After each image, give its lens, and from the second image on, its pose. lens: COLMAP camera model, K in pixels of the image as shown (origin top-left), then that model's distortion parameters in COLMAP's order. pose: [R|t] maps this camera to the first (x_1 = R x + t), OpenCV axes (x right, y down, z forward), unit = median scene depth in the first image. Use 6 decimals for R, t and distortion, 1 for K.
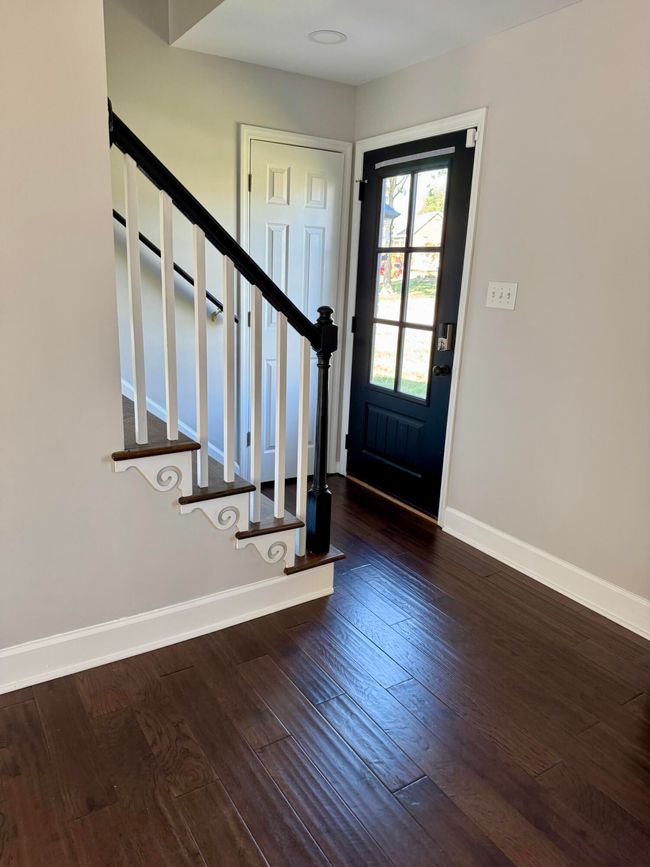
lens RADIAL K [[599.6, 0, 323.8], [0, 599.6, 432.3], [0, 0, 1]] dist [0.020315, 0.000992]
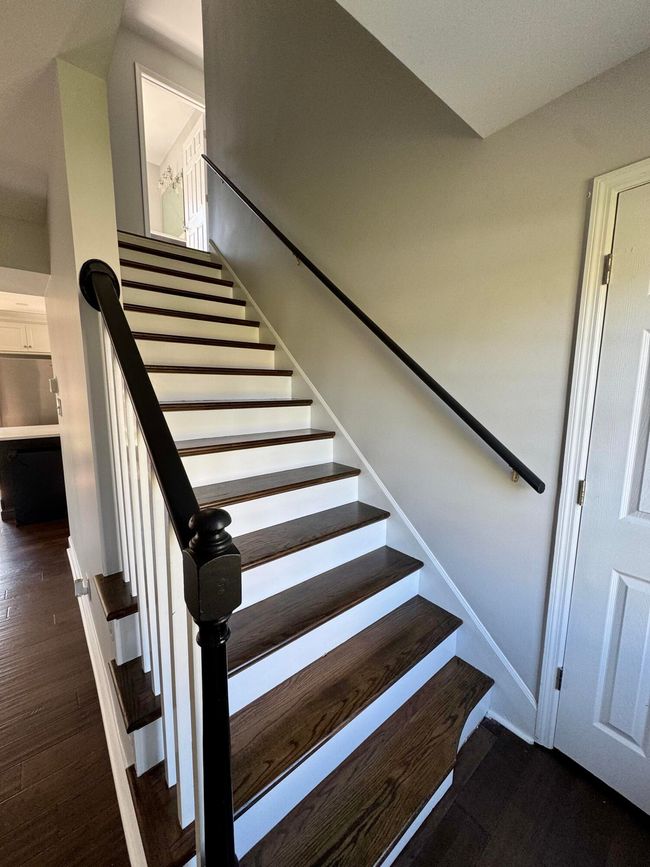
lens RADIAL K [[346.7, 0, 325.3], [0, 346.7, 432.5], [0, 0, 1]] dist [-0.002191, 0.000622]
pose [[0.135442, 0.100647, -0.985660, 0.189611], [-0.257875, 0.964121, 0.063012, -0.217654], [0.956638, 0.245643, 0.156536, 0.742152]]
